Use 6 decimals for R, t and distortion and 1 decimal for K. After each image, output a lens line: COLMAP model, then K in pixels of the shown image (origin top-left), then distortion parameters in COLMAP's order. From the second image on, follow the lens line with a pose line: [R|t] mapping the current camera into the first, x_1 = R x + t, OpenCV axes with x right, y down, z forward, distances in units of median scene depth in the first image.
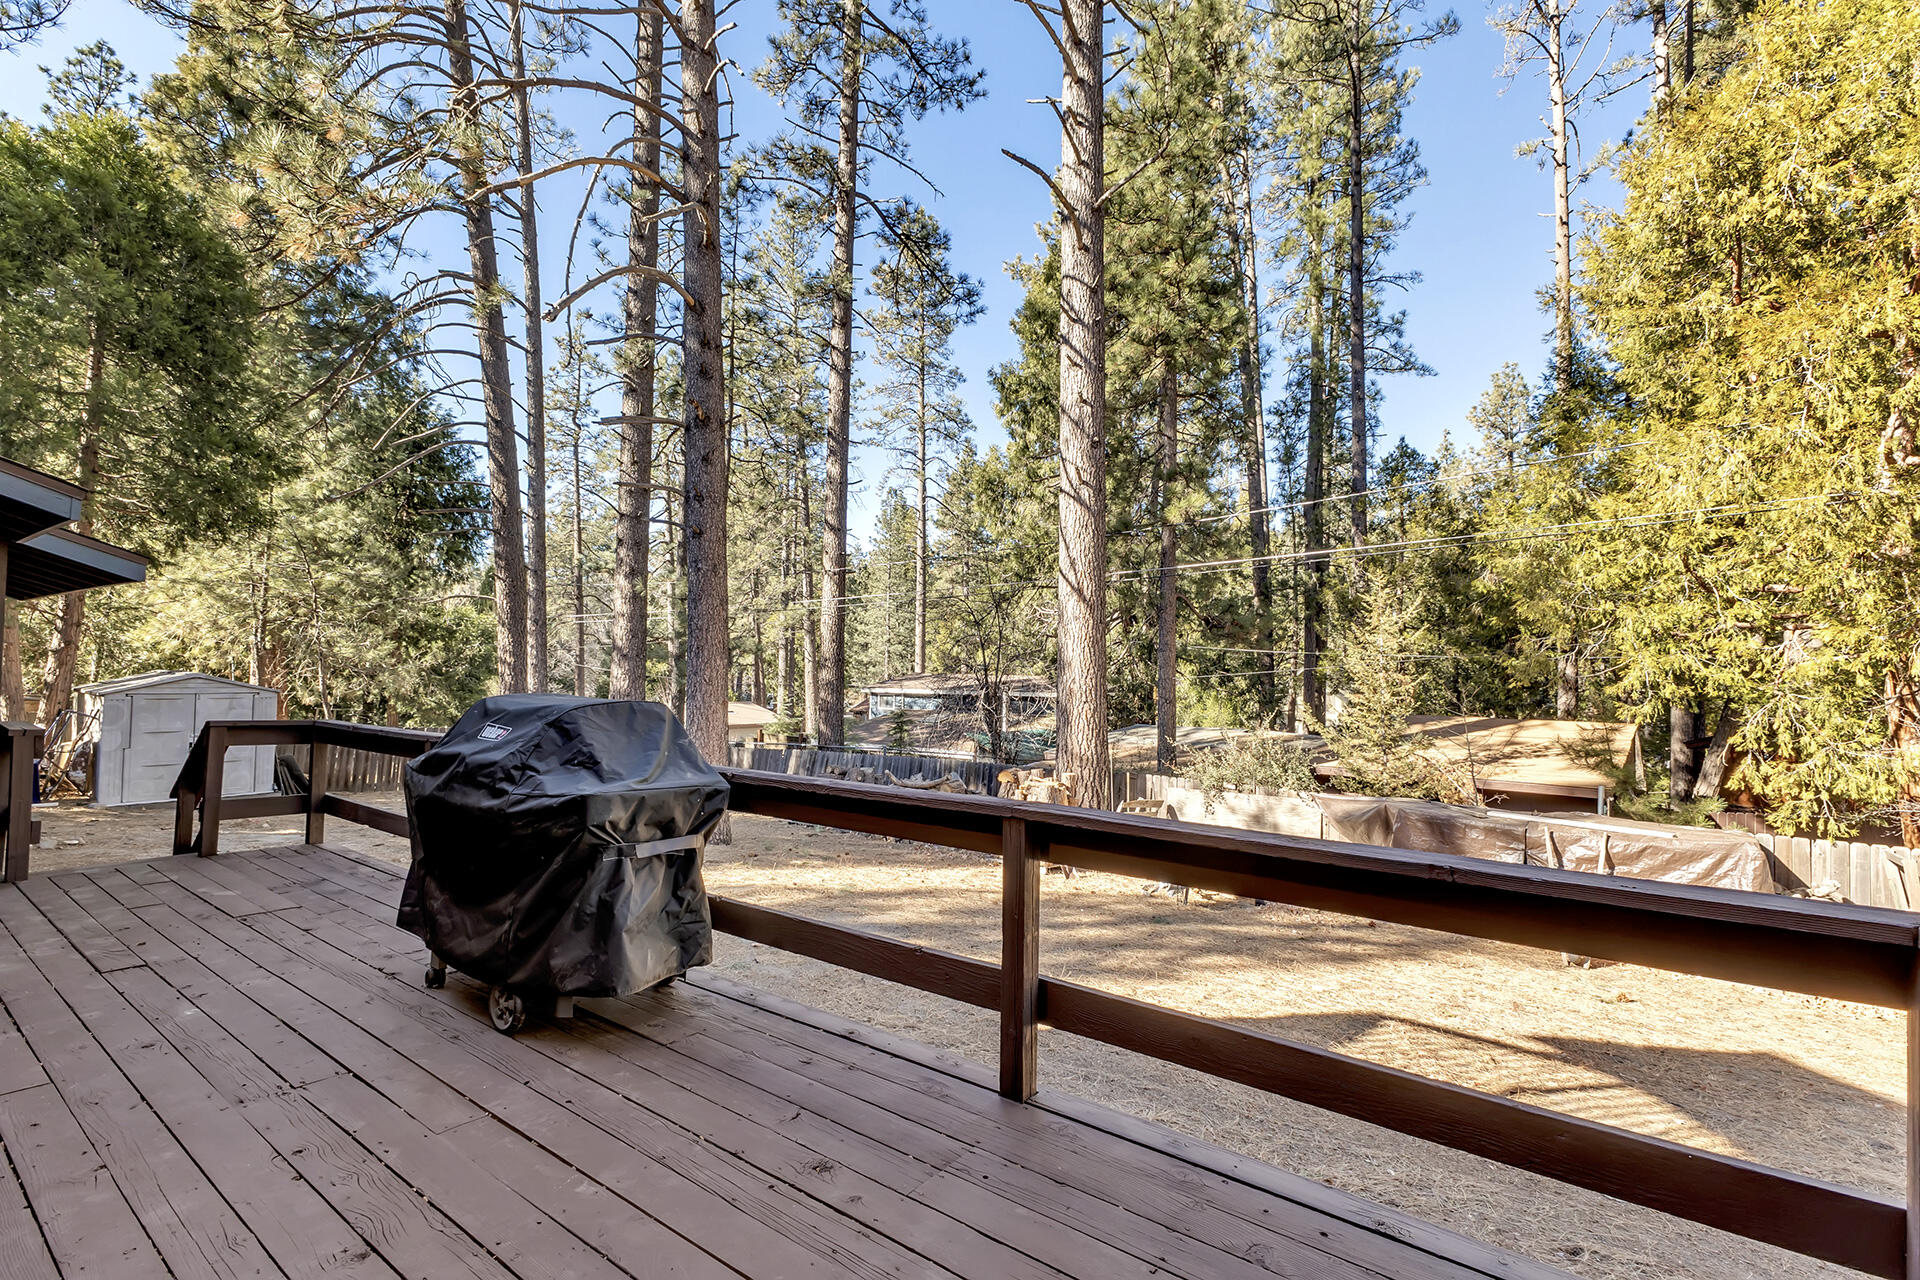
lens RADIAL K [[835.1, 0, 974.2], [0, 835.1, 644.0], [0, 0, 1]] dist [0.001254, -0.000301]
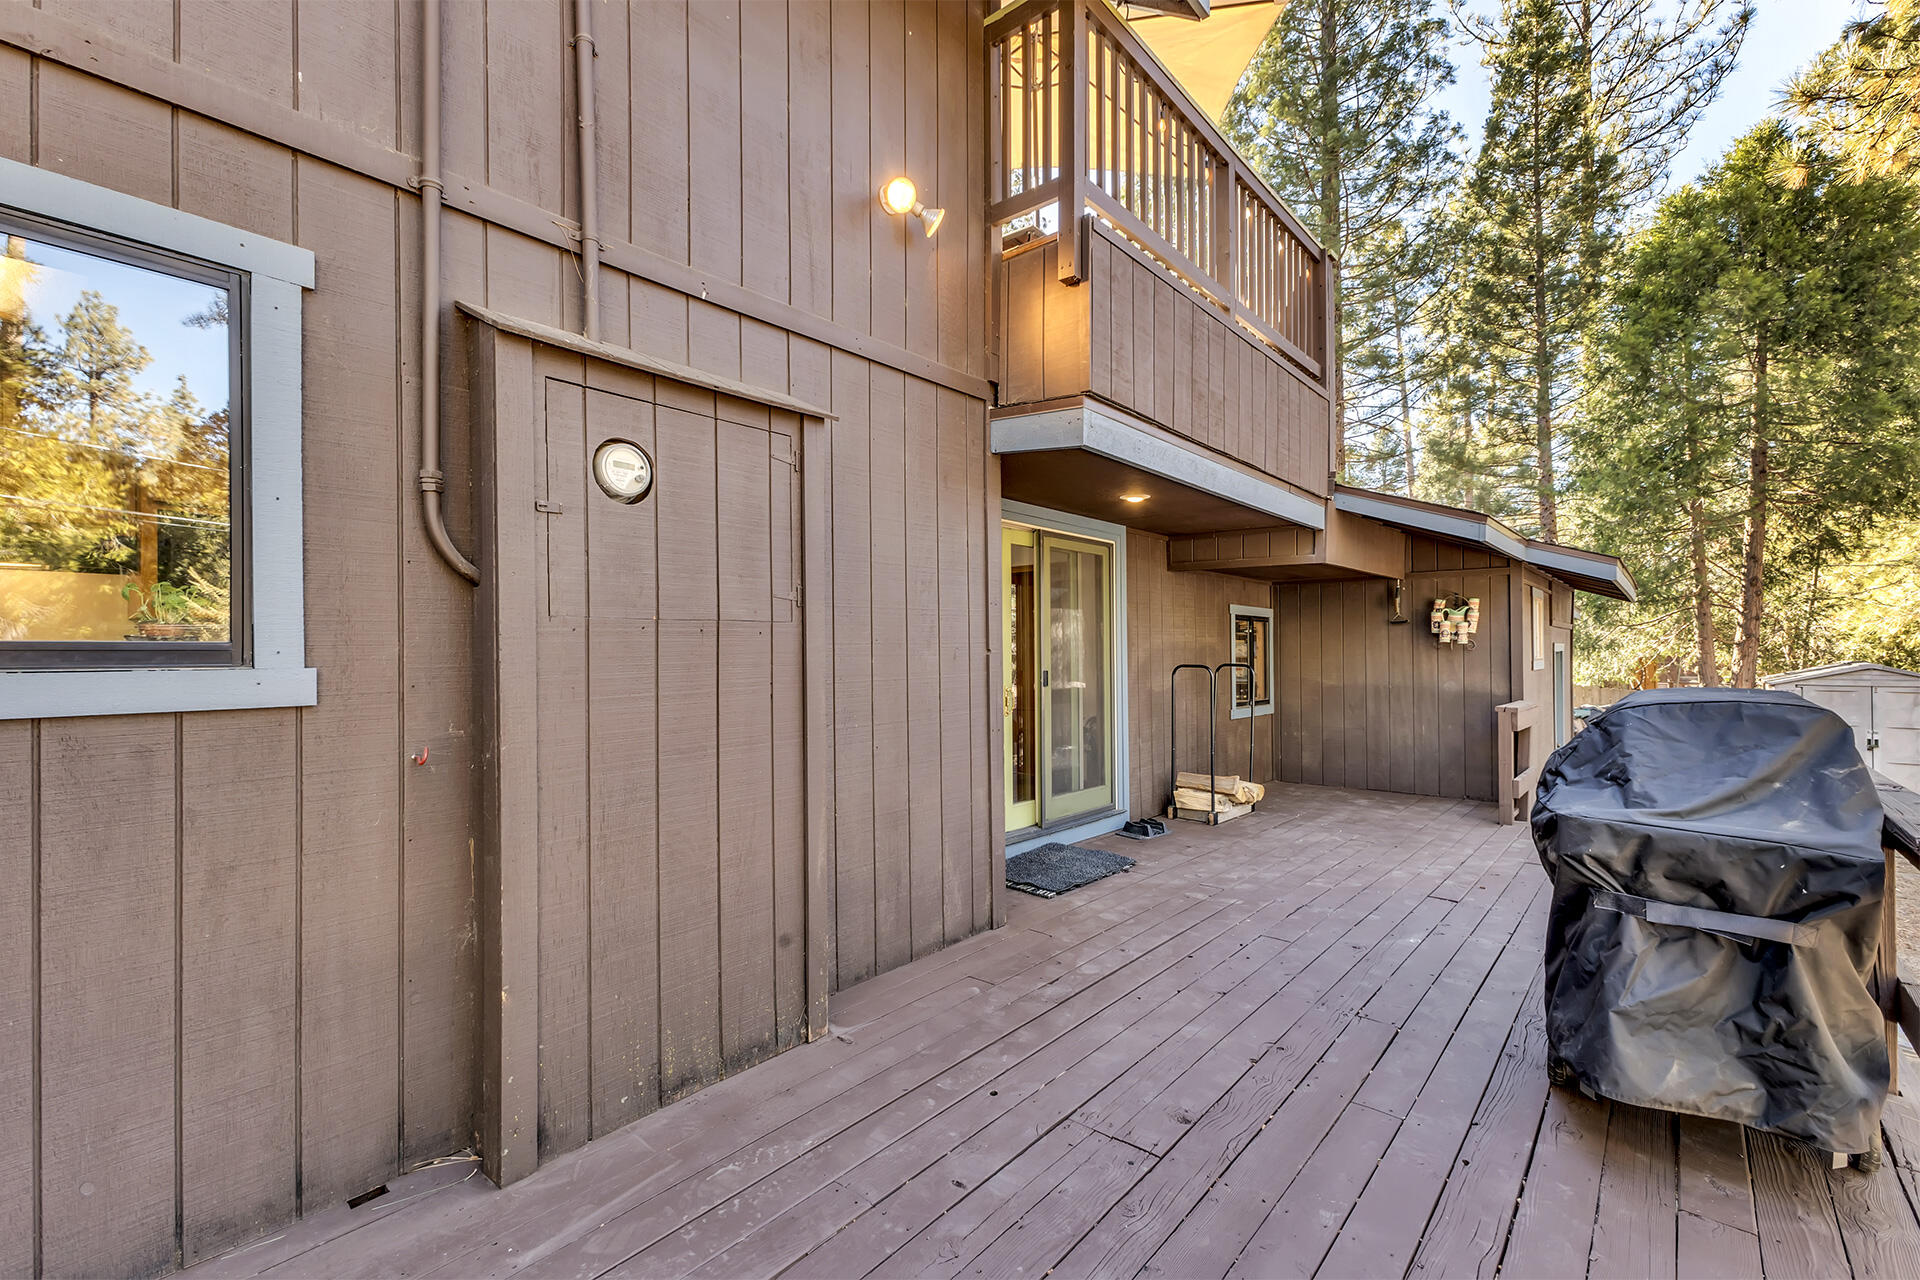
lens RADIAL K [[835.1, 0, 974.2], [0, 835.1, 644.0], [0, 0, 1]] dist [0.001254, -0.000301]
pose [[-0.079625, -0.027910, -0.996434, 0.351505], [0.038845, 0.998762, -0.031079, 0.022091], [0.996068, -0.041181, -0.078442, 0.492599]]
